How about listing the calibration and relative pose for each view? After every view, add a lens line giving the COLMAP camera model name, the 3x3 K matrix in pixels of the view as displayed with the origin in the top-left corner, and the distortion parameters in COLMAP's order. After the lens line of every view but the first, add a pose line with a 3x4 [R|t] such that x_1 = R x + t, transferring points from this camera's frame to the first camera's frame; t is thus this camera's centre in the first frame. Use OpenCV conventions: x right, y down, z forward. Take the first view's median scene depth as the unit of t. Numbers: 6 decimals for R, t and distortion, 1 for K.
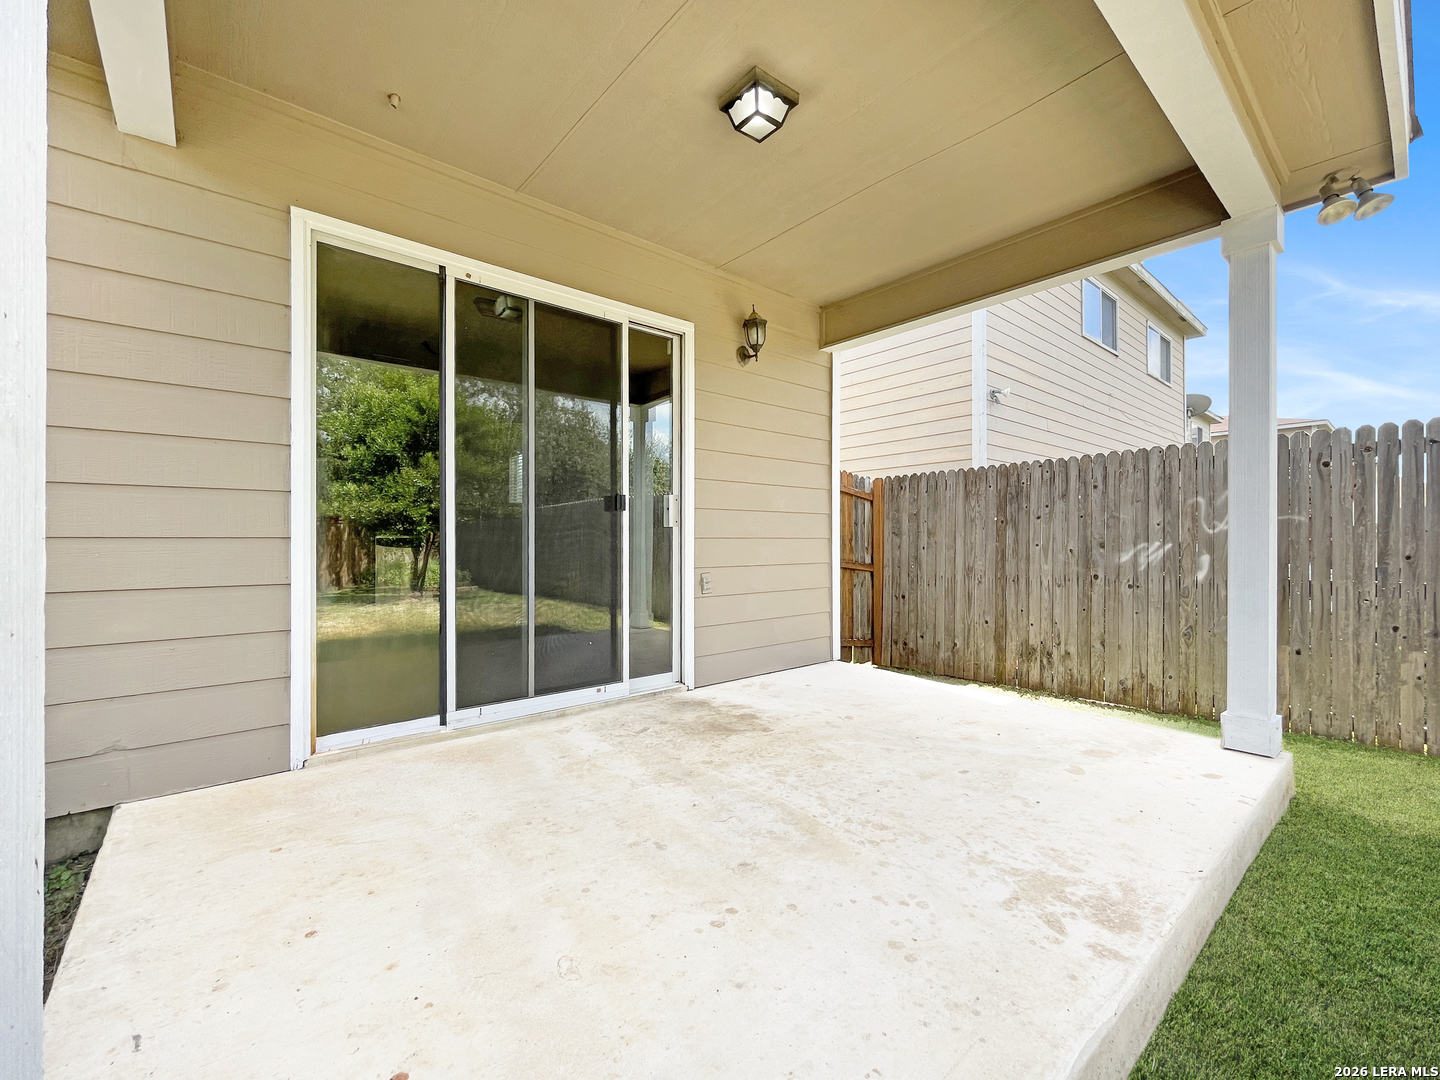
lens RADIAL K [[587.4, 0, 720.0], [0, 587.4, 540.0], [0, 0, 1]] dist [0.000681, -0.000044]
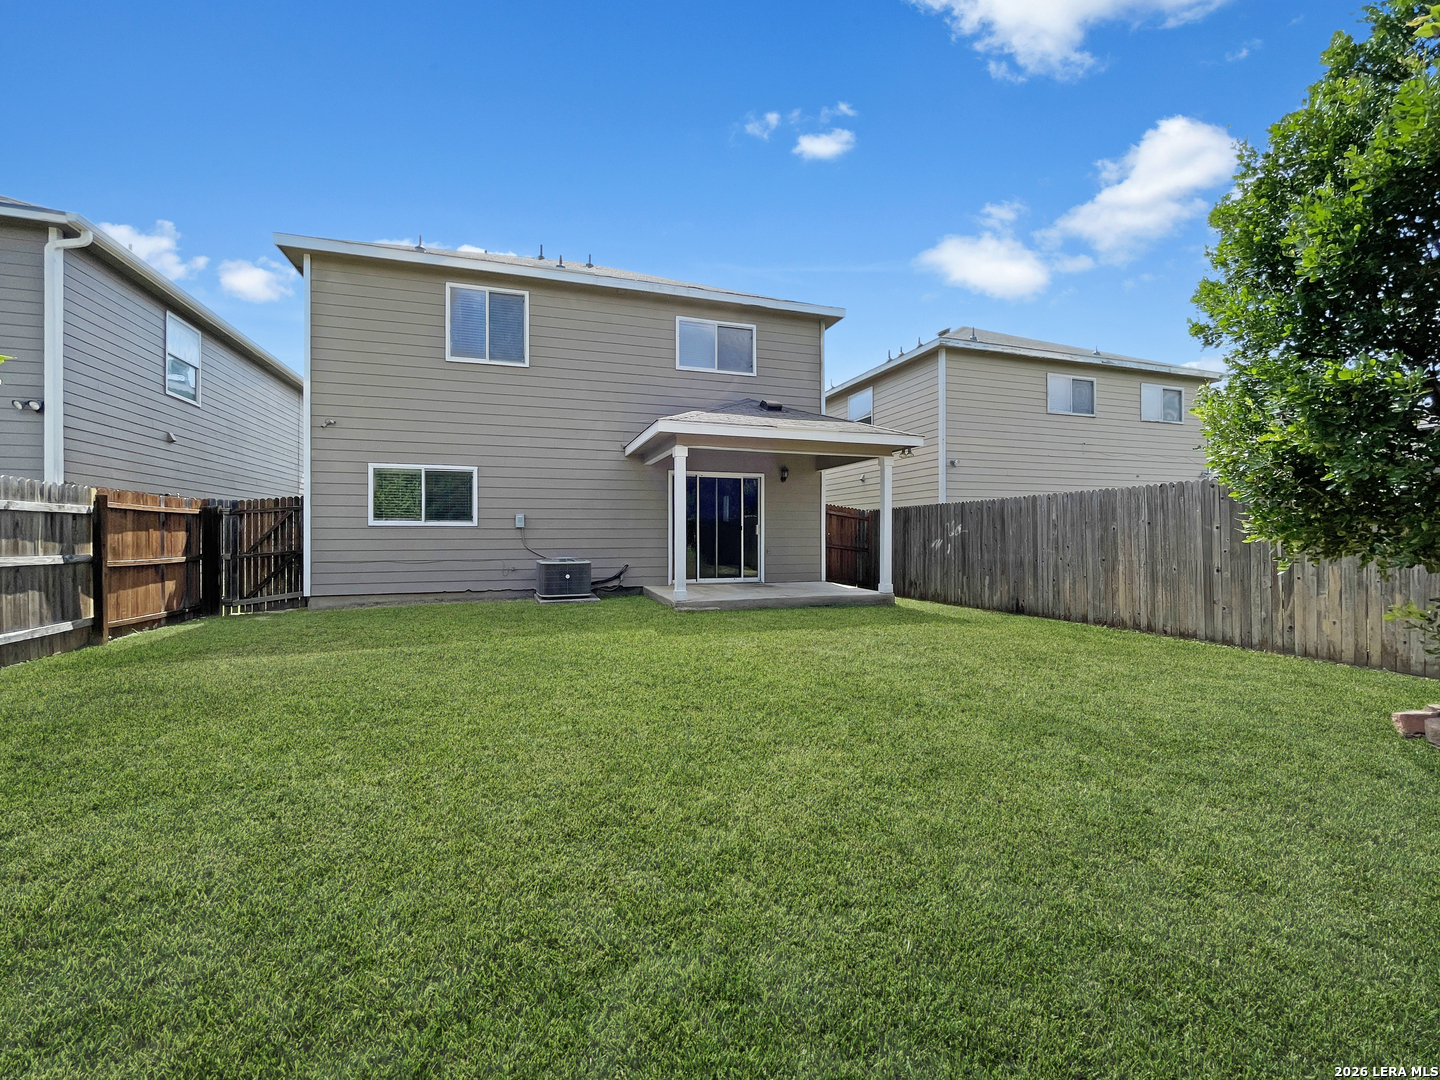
lens RADIAL K [[587.4, 0, 720.0], [0, 587.4, 540.0], [0, 0, 1]] dist [0.000681, -0.000044]
pose [[0.925038, 0.005553, -0.379835, 0.818731], [-0.001099, 0.999928, 0.011944, -0.023535], [0.379874, -0.010631, 0.924977, -1.803380]]
